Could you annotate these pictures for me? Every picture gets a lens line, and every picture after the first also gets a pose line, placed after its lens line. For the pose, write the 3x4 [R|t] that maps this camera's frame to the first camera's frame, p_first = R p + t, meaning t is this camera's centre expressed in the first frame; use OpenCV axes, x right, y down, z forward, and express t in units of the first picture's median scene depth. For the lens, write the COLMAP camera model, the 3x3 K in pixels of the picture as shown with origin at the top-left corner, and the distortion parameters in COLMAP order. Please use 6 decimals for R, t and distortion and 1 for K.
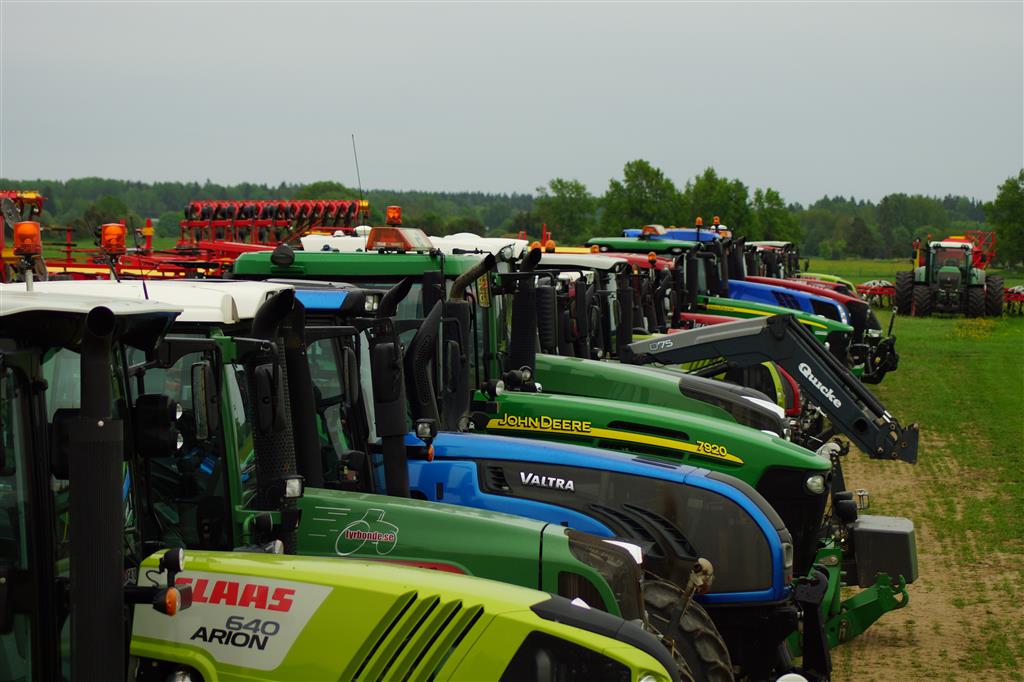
lens RADIAL K [[3262.8, 0, 511.1], [0, 3262.8, 342.7], [0, 0, 1]] dist [-0.219865, 0.000000]
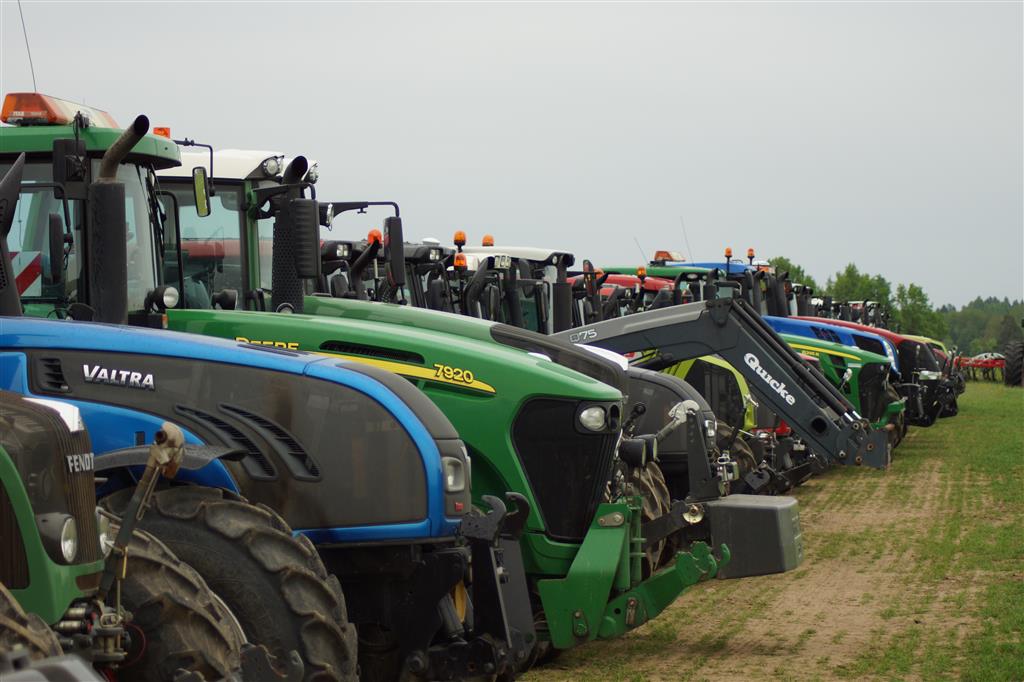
lens RADIAL K [[3262.8, 0, 511.8], [0, 3262.8, 335.0], [0, 0, 1]] dist [-0.219865, 0.000000]
pose [[0.998700, -0.017336, -0.047937, 0.068686], [0.015582, 0.999204, -0.036716, 0.031750], [0.048535, 0.035921, 0.998175, 0.149459]]
